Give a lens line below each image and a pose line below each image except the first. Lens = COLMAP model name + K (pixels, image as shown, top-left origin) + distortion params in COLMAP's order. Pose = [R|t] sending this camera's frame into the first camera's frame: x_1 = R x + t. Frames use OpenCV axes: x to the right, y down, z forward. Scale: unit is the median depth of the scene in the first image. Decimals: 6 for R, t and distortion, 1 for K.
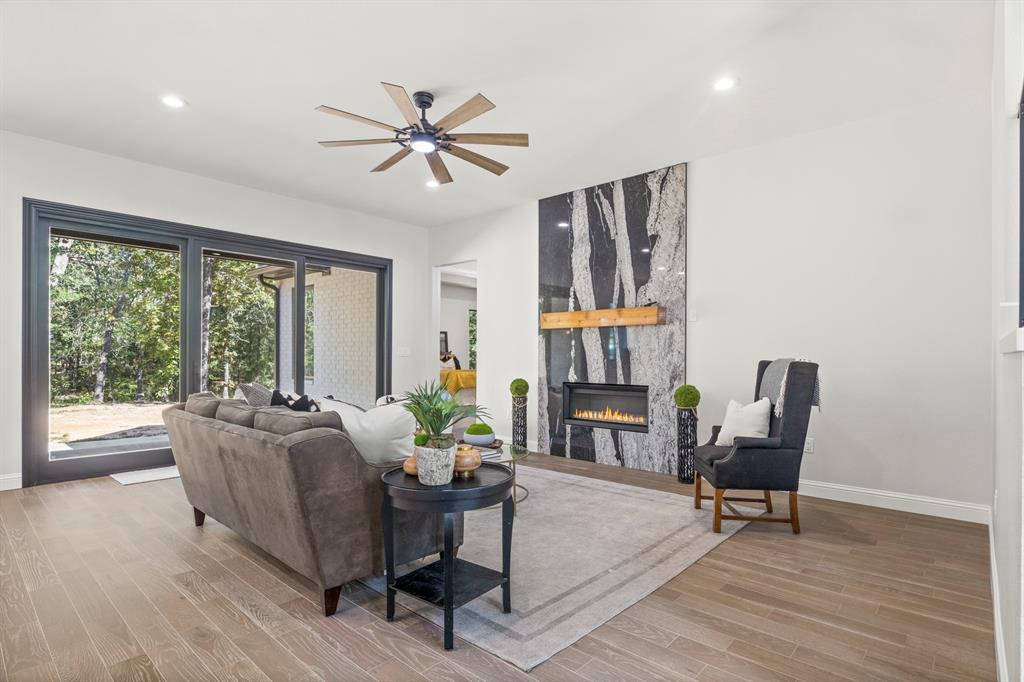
lens RADIAL K [[519.3, 0, 514.4], [0, 519.3, 354.7], [0, 0, 1]] dist [-0.003654, -0.000361]
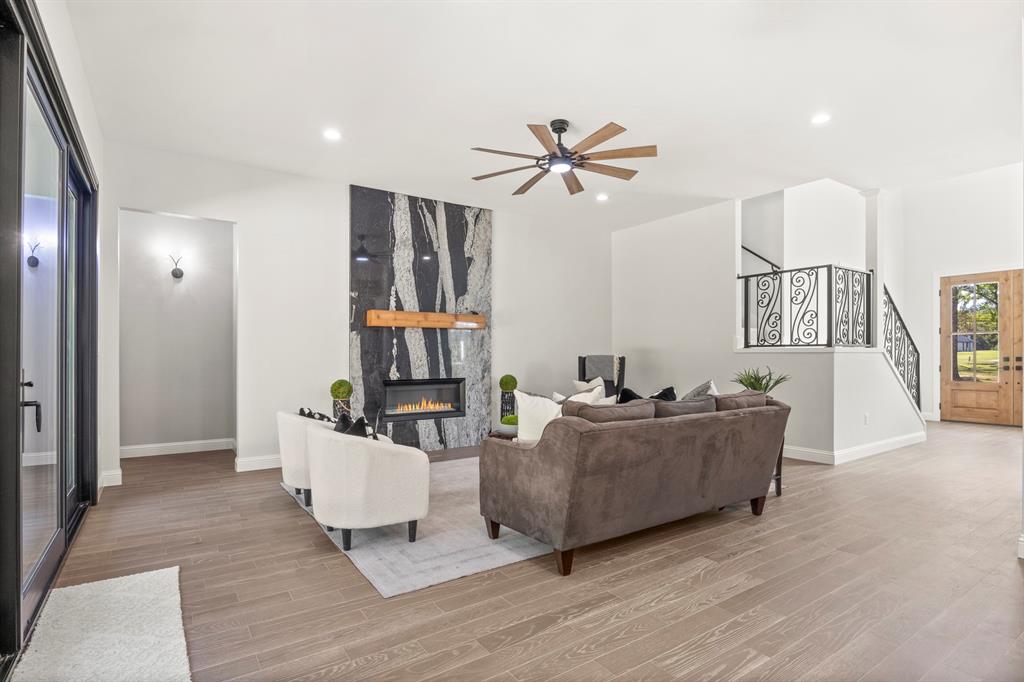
lens RADIAL K [[519.3, 0, 514.4], [0, 519.3, 354.7], [0, 0, 1]] dist [-0.003654, -0.000361]
pose [[0.238154, -0.005031, 0.971214, -0.877263], [-0.000819, 0.999985, 0.005381, -0.002364], [-0.971227, -0.002077, 0.238146, 0.564318]]
